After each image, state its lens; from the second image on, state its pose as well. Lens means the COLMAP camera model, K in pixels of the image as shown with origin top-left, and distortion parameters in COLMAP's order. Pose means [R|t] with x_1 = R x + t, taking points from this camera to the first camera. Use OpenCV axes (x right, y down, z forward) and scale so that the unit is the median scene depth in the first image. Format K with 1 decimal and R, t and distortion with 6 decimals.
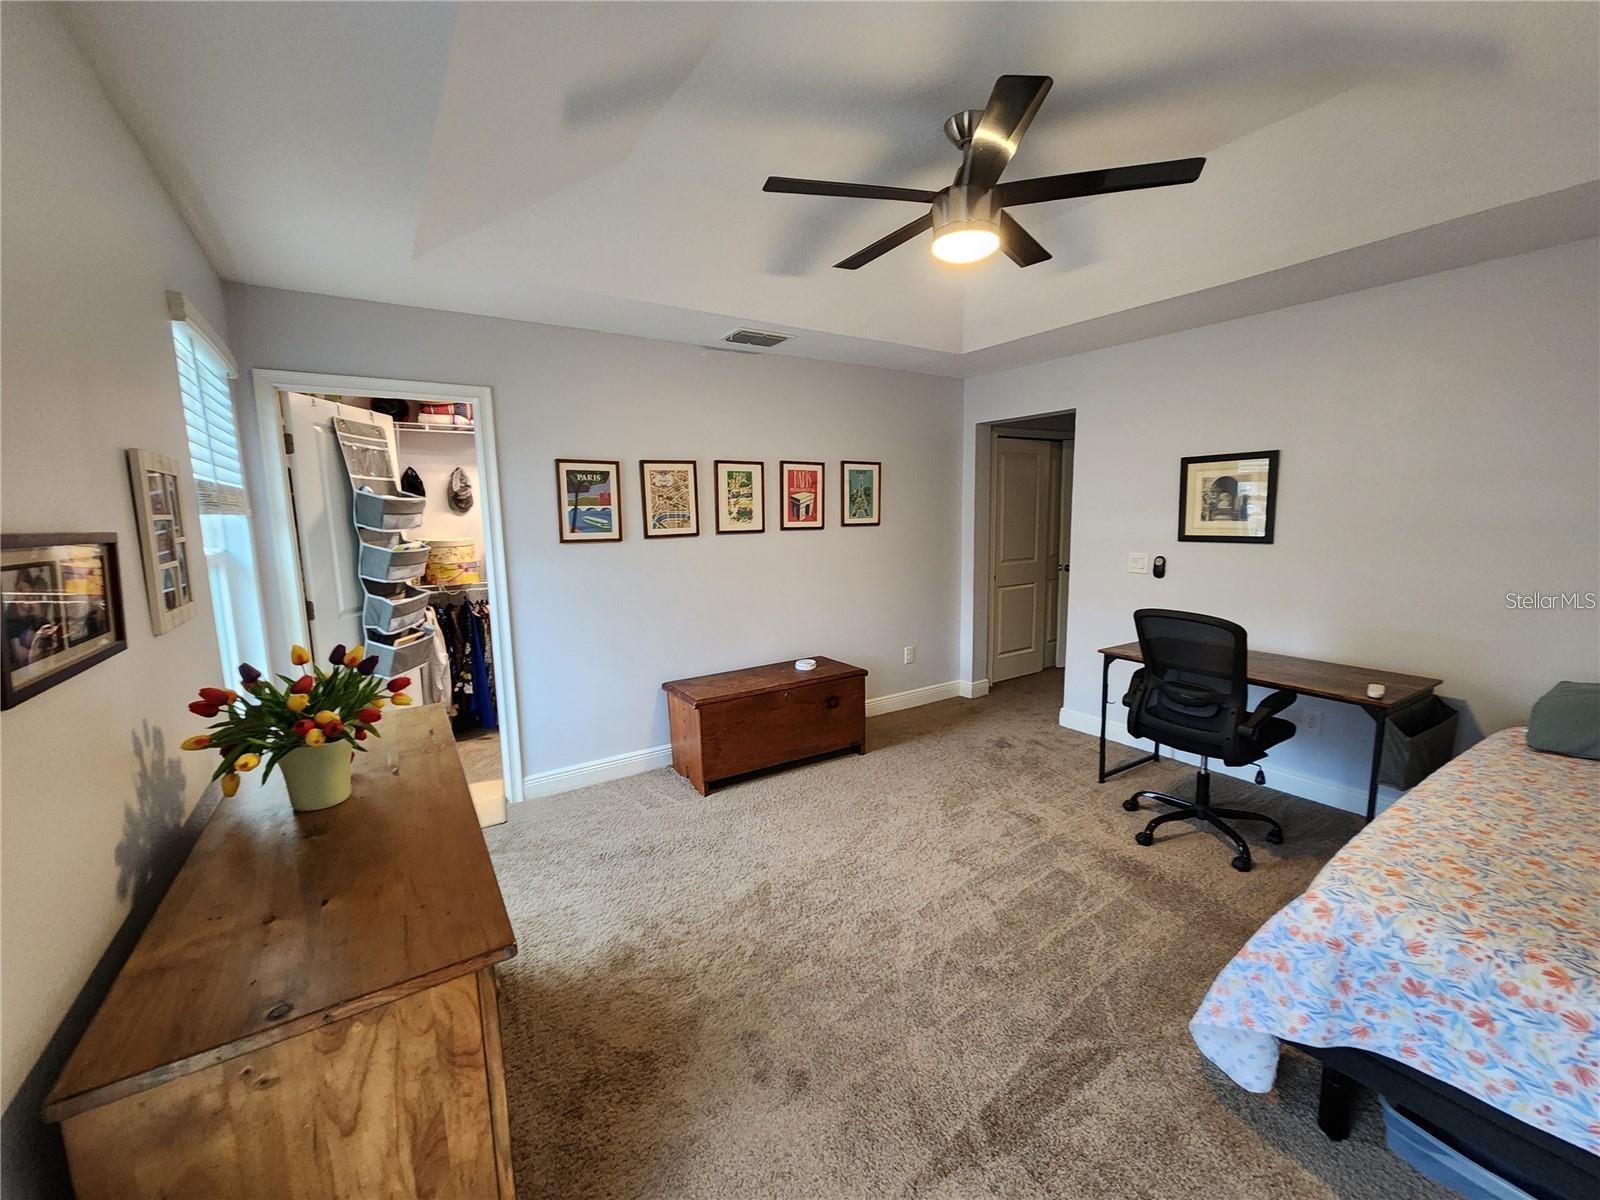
lens RADIAL K [[651.5, 0, 799.6], [0, 651.5, 597.0], [0, 0, 1]] dist [0.000714, -0.000174]
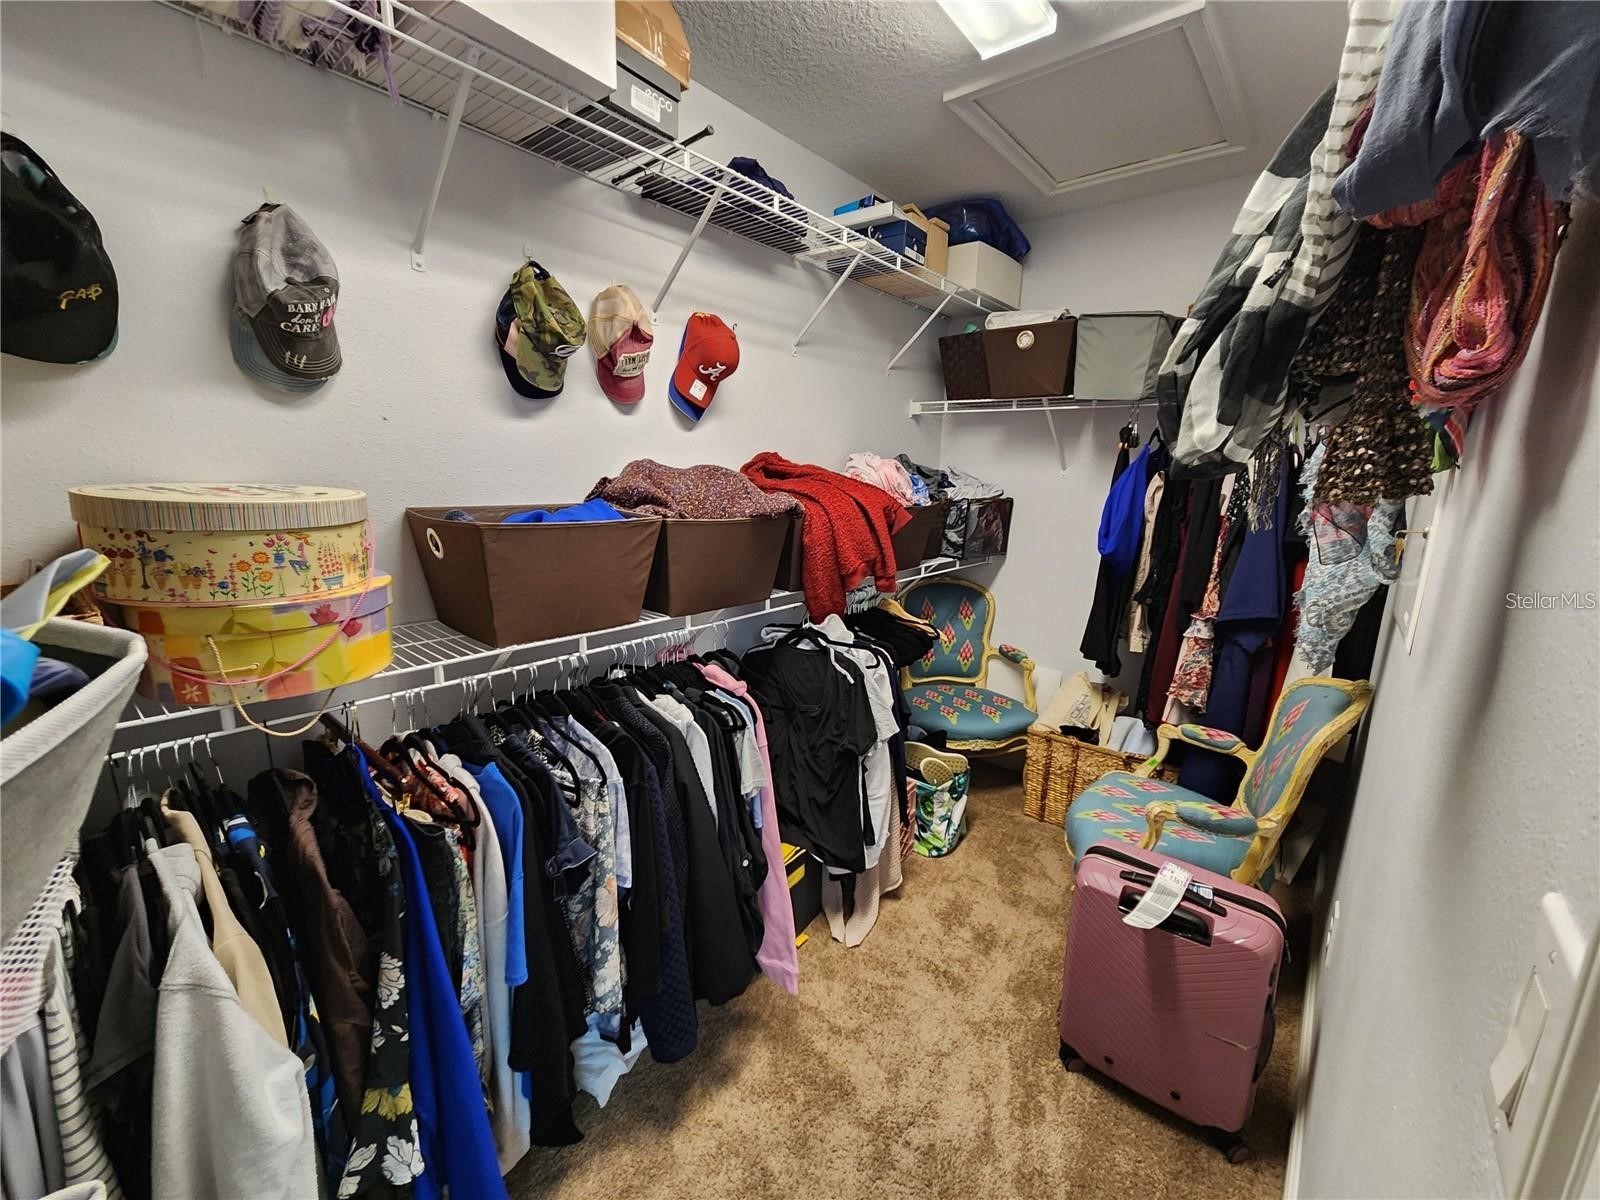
lens RADIAL K [[651.5, 0, 799.6], [0, 651.5, 597.0], [0, 0, 1]] dist [0.000714, -0.000174]
pose [[0.955538, -0.008916, 0.294732, -0.431739], [-0.010682, 0.997840, 0.064819, -0.071167], [-0.294673, -0.065085, 0.953379, 0.736663]]
